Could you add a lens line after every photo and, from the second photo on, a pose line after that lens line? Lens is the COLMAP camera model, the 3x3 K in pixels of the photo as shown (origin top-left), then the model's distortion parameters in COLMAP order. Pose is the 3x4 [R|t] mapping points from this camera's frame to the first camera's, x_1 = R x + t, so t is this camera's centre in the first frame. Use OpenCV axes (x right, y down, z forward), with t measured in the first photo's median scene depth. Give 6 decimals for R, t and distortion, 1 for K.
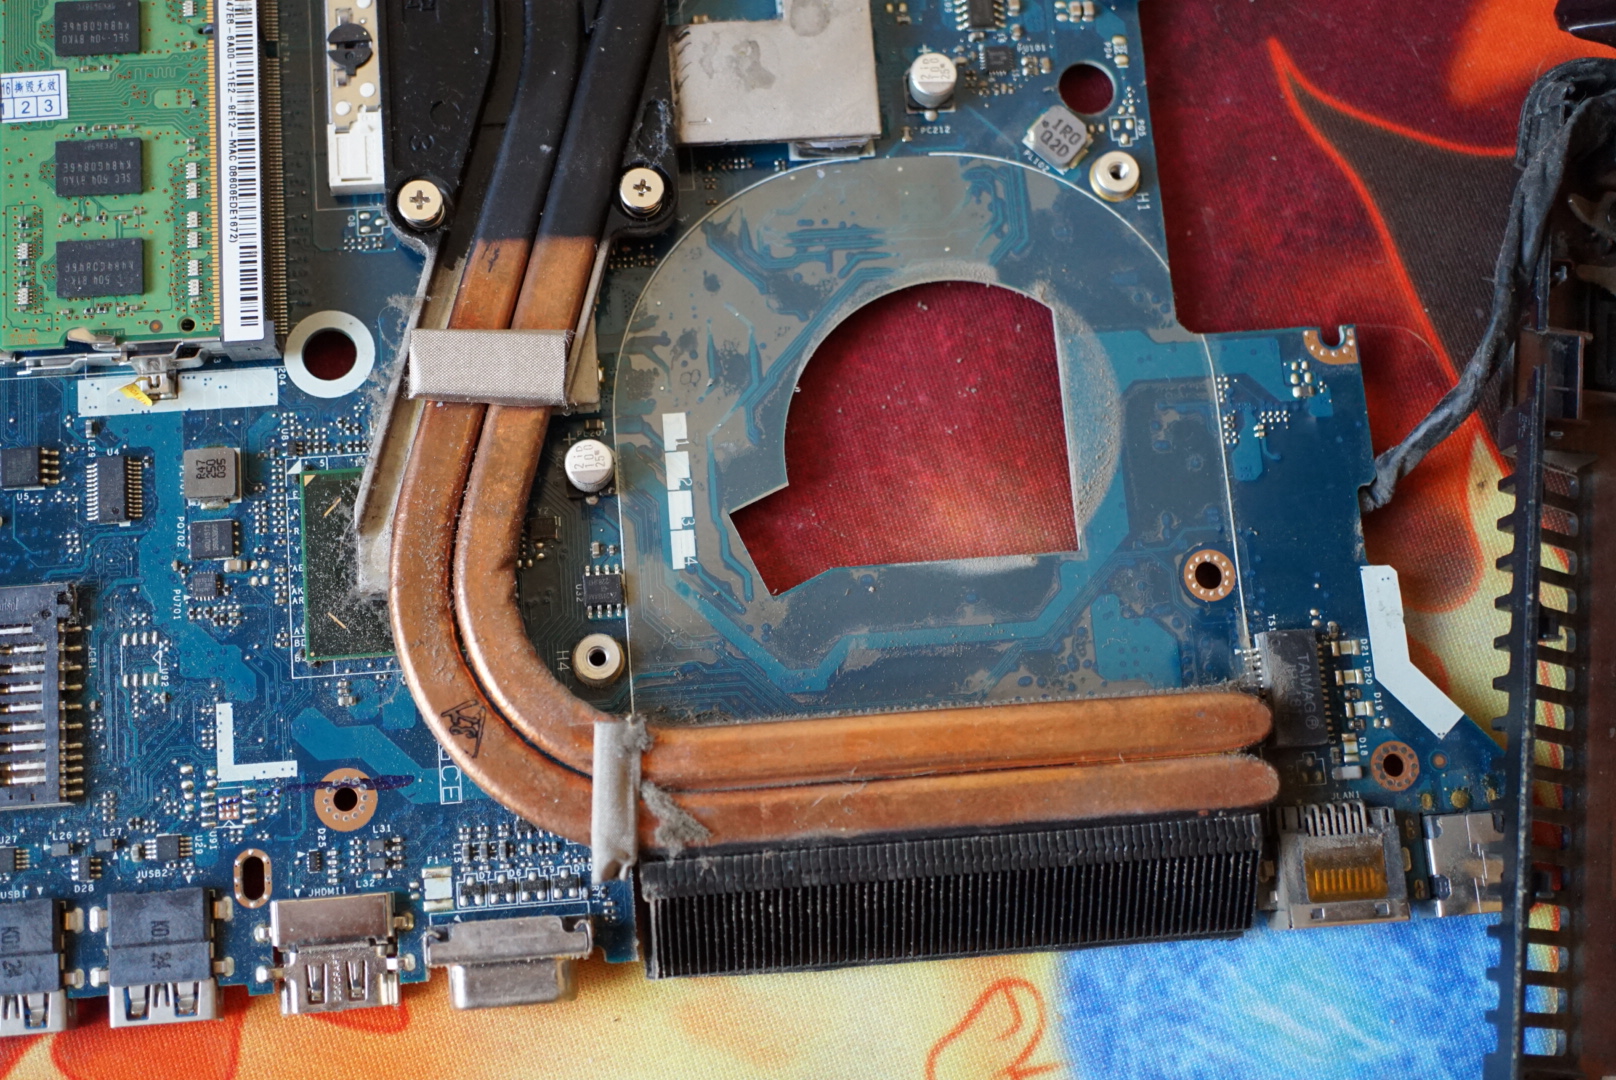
lens RADIAL K [[2090.5, 0, 808.6], [0, 2090.5, 540.0], [0, 0, 1]] dist [-0.009684, 0.000000]
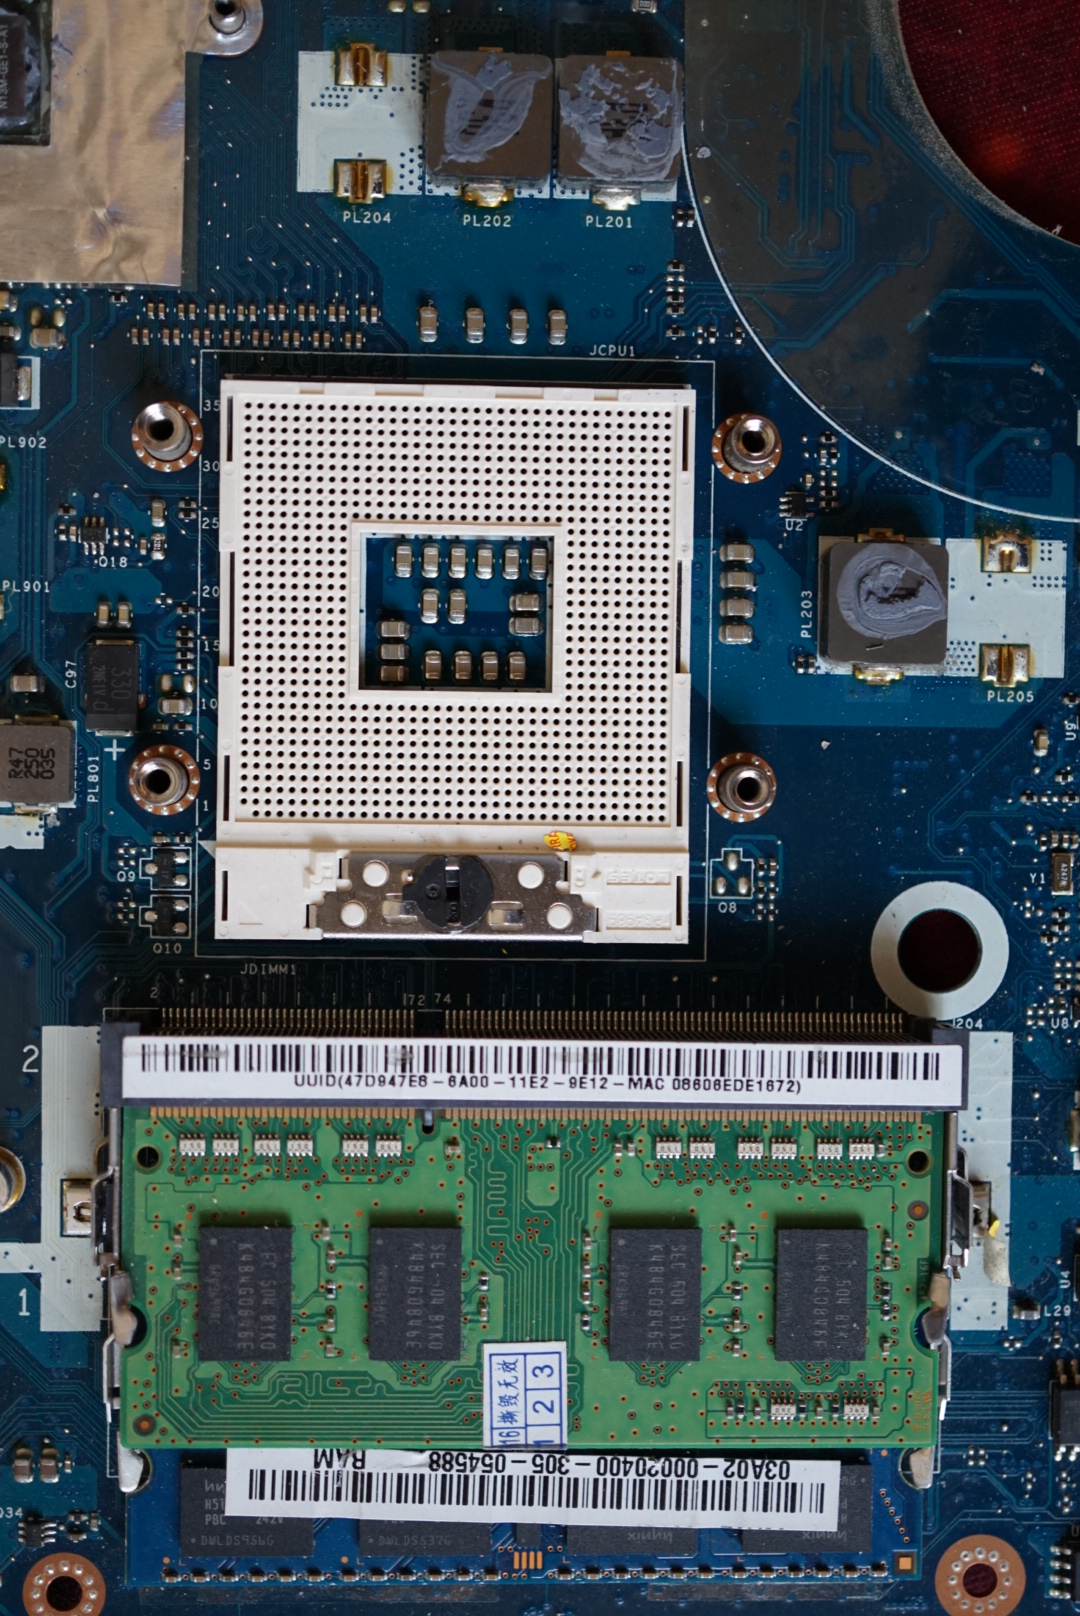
lens RADIAL K [[2090.5, 0, 540.1], [0, 2090.5, 809.1], [0, 0, 1]] dist [-0.009684, 0.000000]
pose [[0.094472, -0.992470, -0.077967, -0.148864], [0.967162, 0.072937, 0.243469, -0.373778], [-0.235949, -0.098408, 0.966770, 0.413168]]
